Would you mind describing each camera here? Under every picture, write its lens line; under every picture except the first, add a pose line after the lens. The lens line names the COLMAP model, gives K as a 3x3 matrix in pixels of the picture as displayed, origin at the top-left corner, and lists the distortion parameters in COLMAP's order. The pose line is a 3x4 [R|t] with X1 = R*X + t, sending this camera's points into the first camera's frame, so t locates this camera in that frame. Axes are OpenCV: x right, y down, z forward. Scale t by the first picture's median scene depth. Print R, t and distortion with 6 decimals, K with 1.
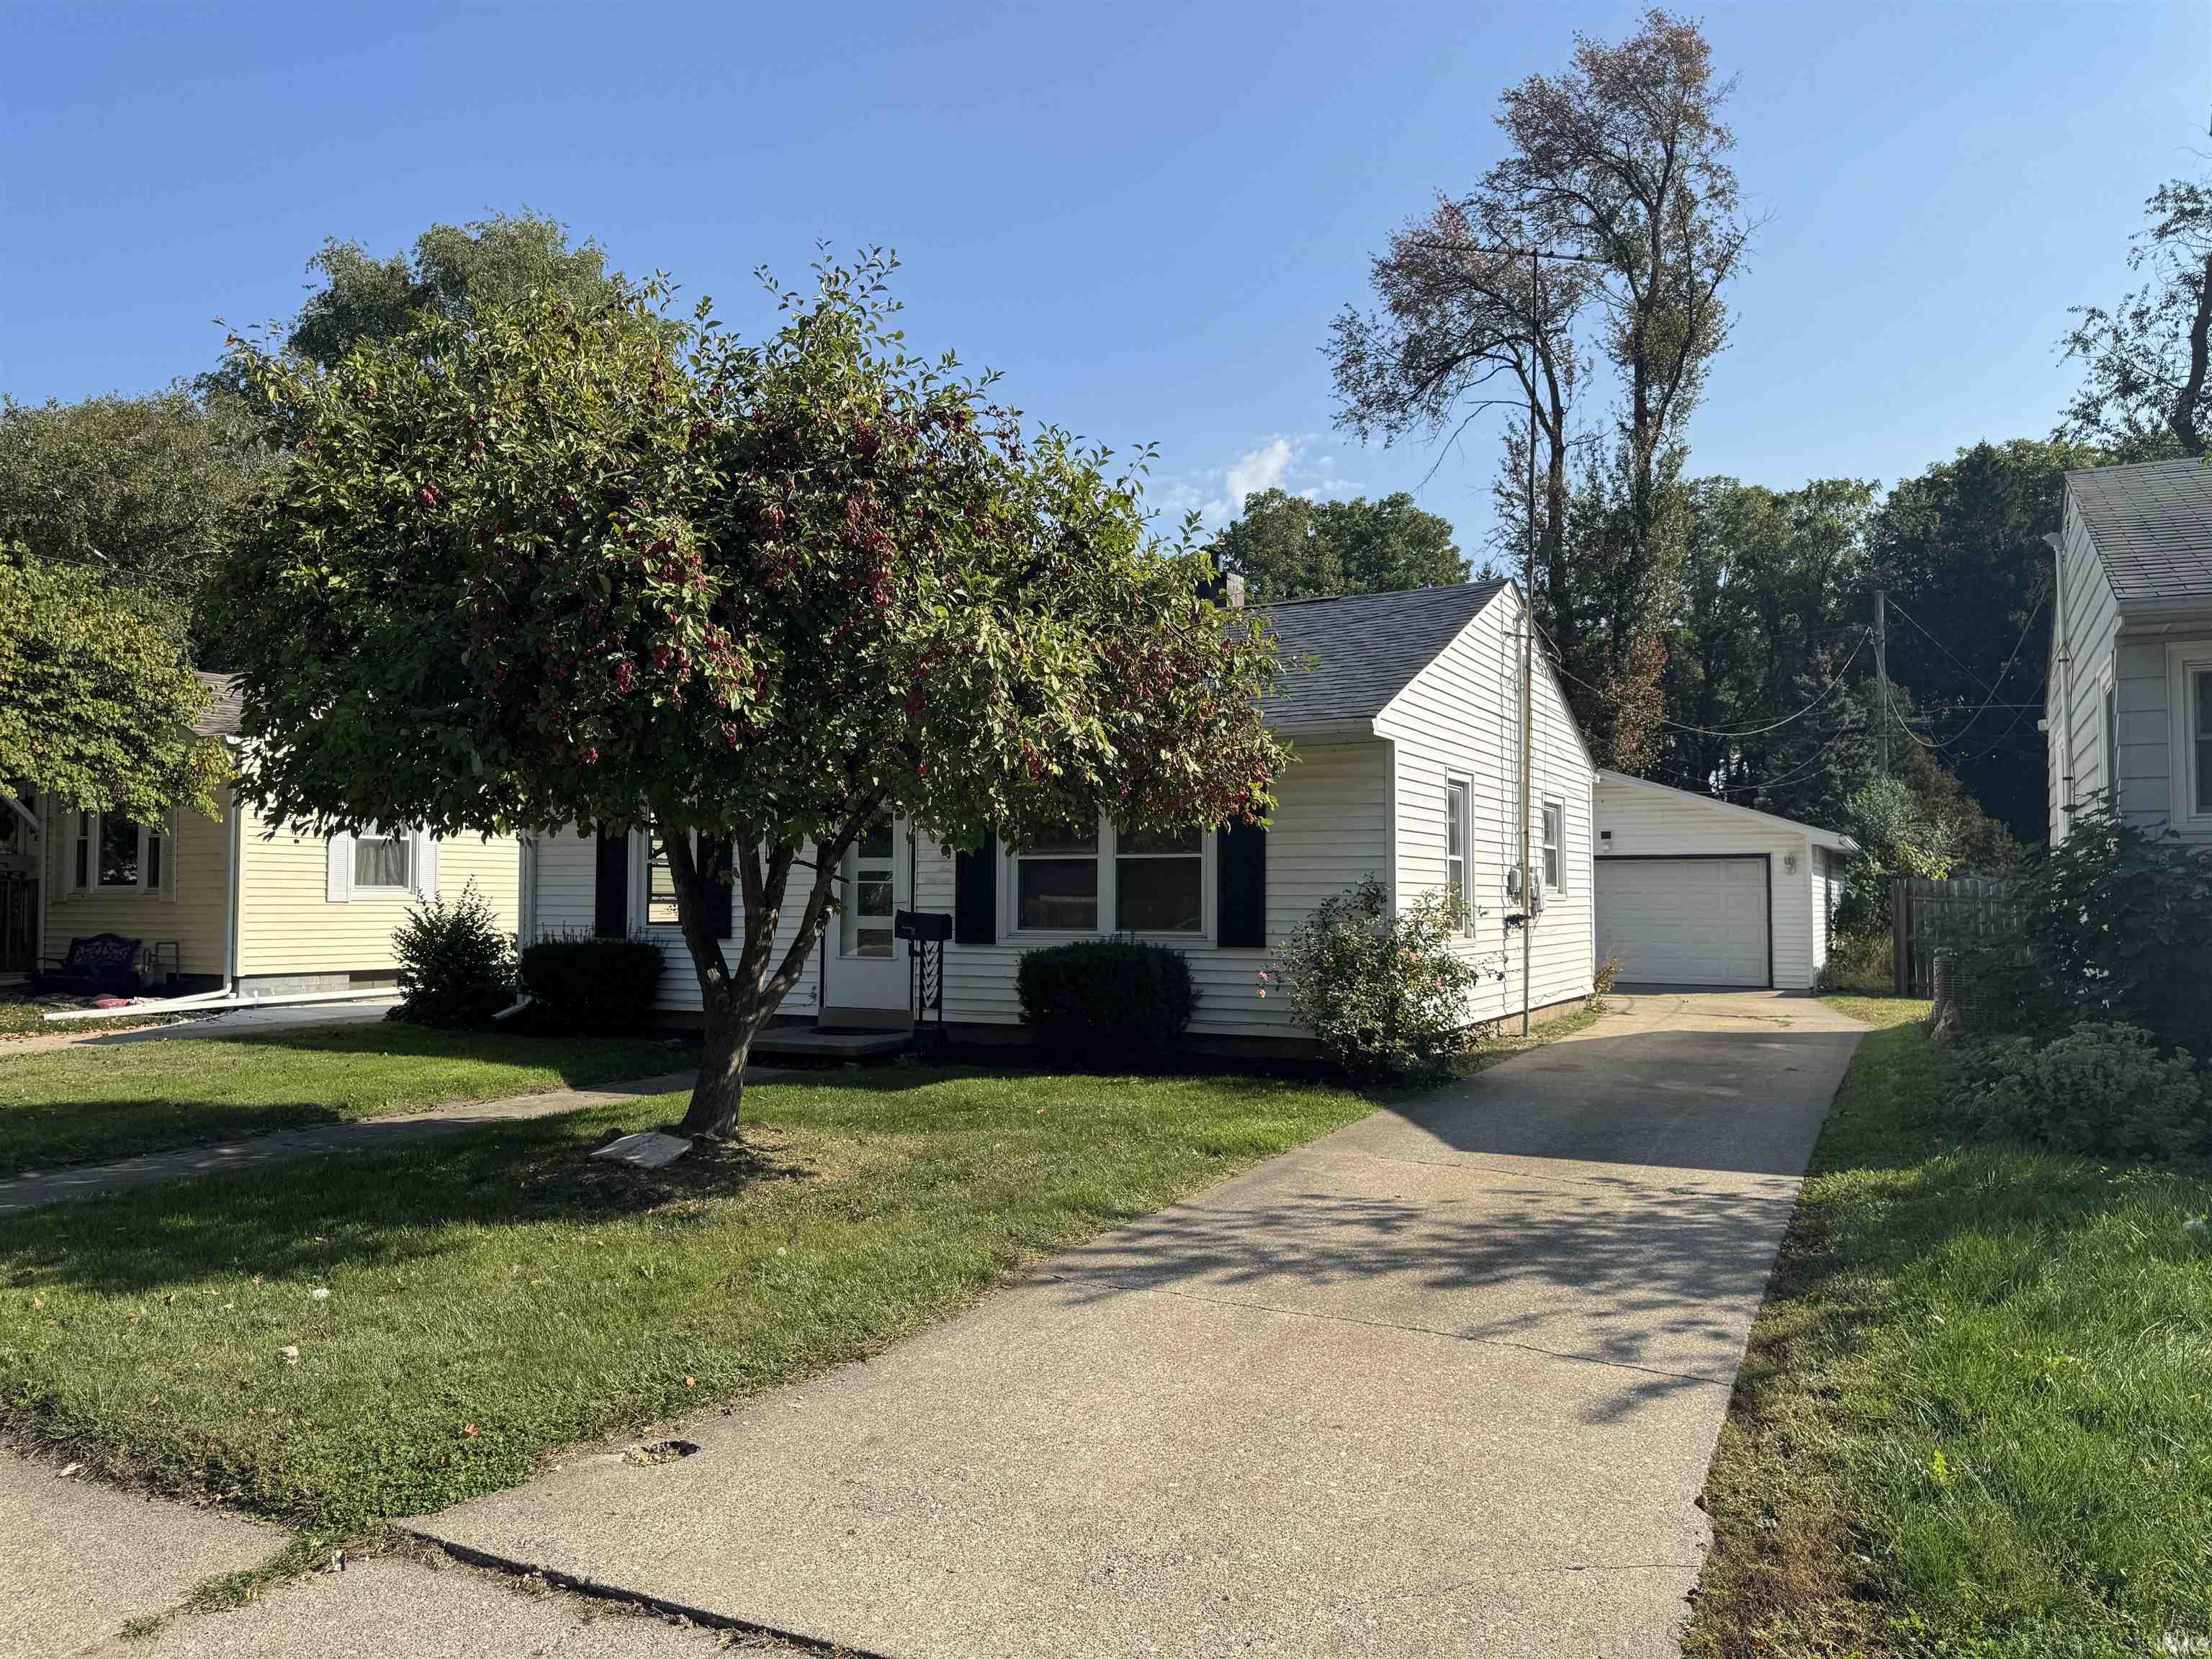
lens RADIAL K [[1588.8, 0, 1102.6], [0, 1588.8, 889.7], [0, 0, 1]] dist [0.002005, -0.001987]
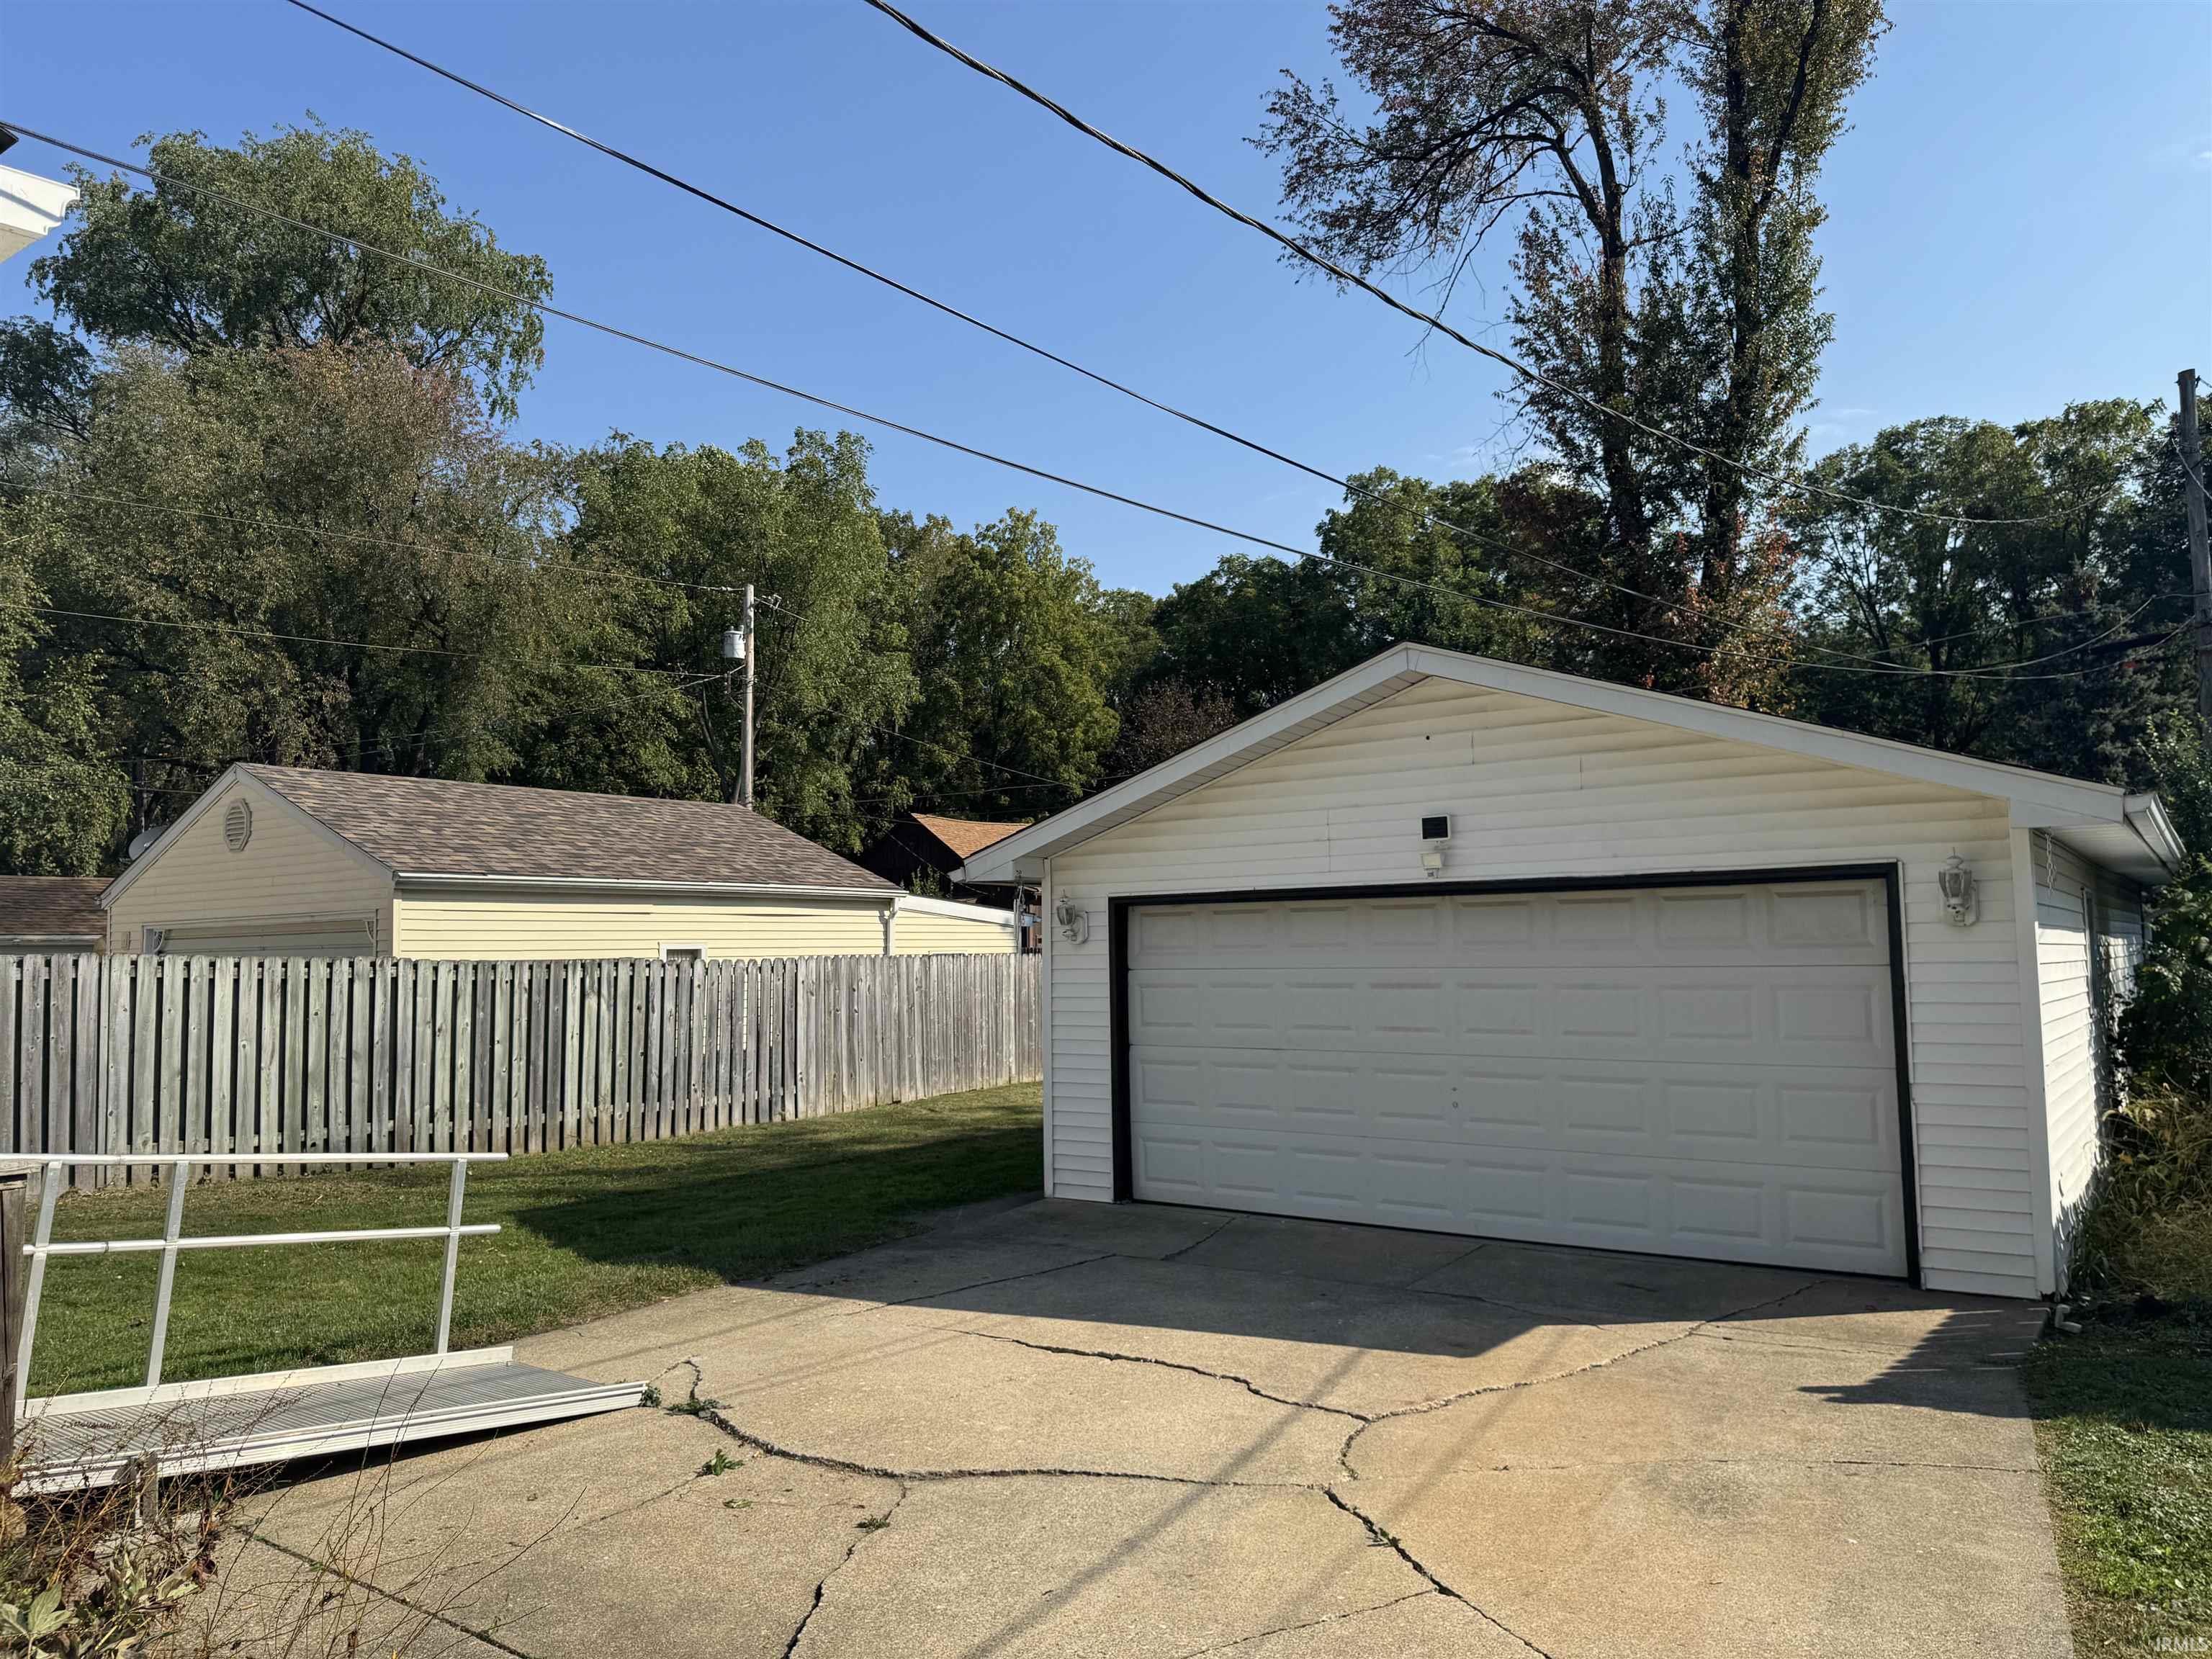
lens RADIAL K [[1531.1, 0, 1143.9], [0, 1531.1, 848.2], [0, 0, 1]] dist [0.129116, -0.224814]
pose [[0.991261, -0.024712, -0.129577, 0.178380], [0.016792, 0.997943, -0.061865, -0.005150], [0.130839, 0.059149, 0.989638, 0.383911]]
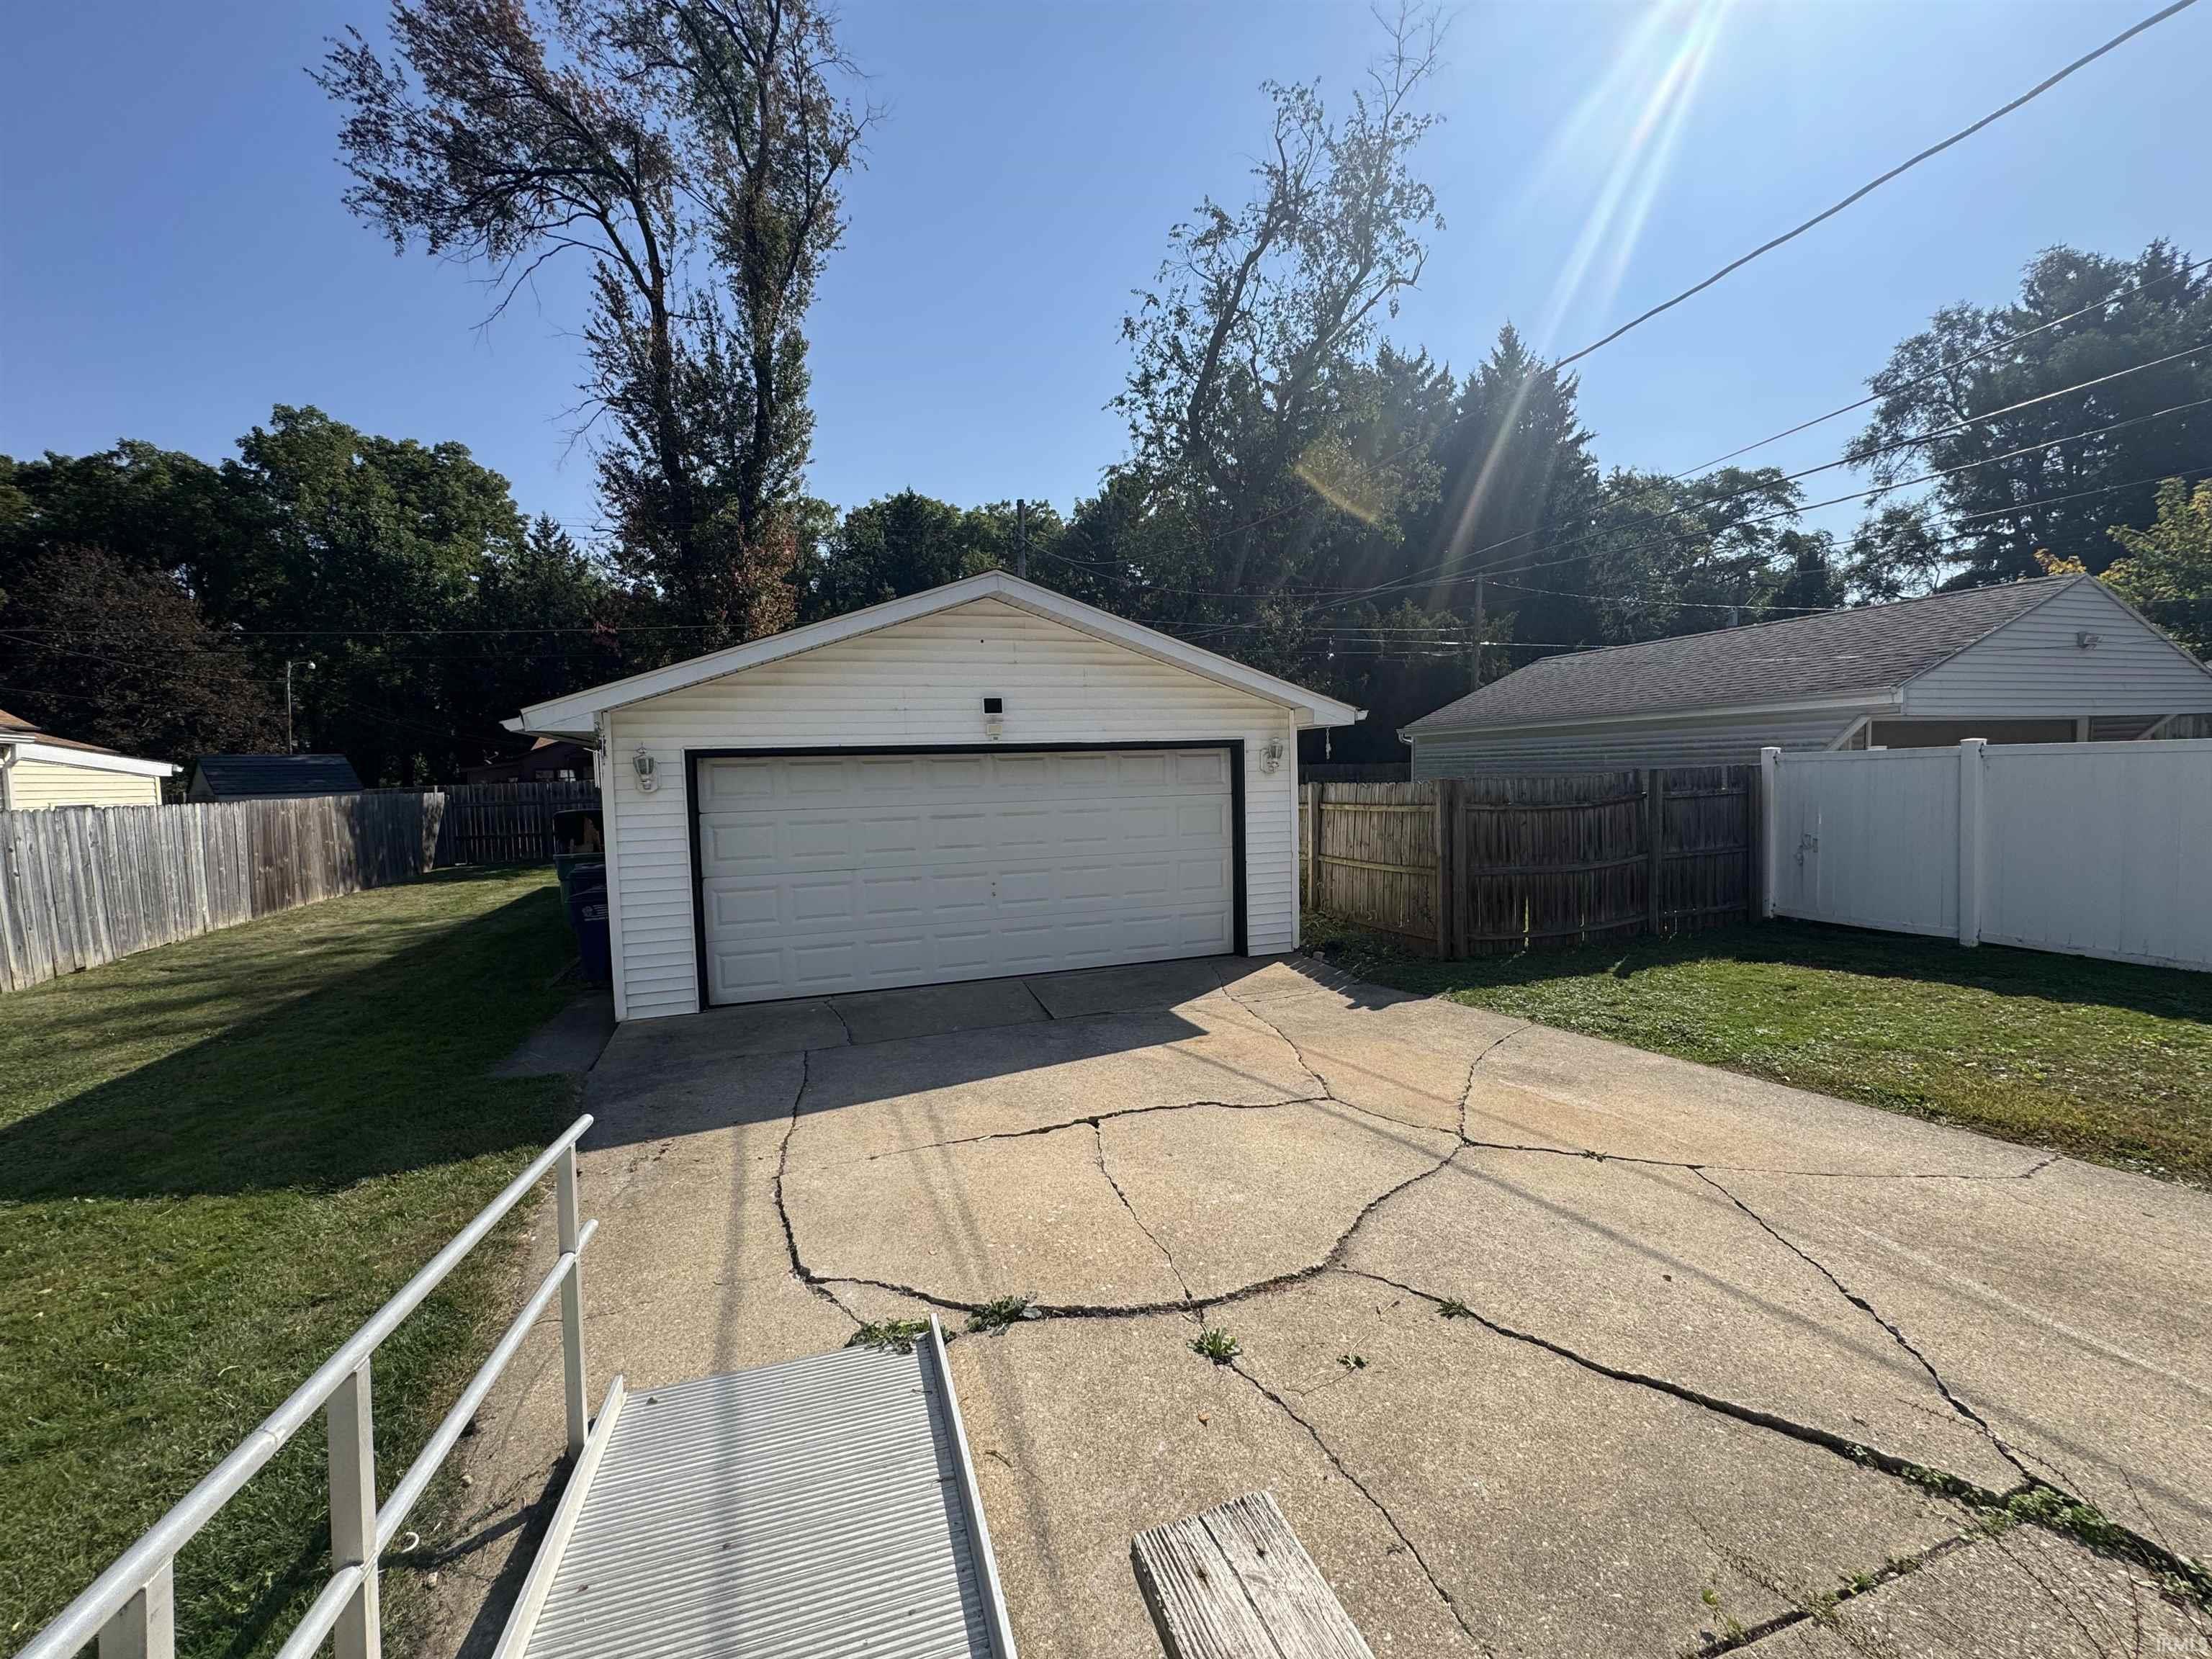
lens RADIAL K [[866.2, 0, 1089.2], [0, 866.2, 828.0], [0, 0, 1]] dist [-0.001153, -0.000251]
pose [[0.694497, -0.065306, 0.716526, 0.079761], [0.020959, 0.997286, 0.070580, -0.007981], [-0.719190, -0.034000, 0.693981, 0.465402]]
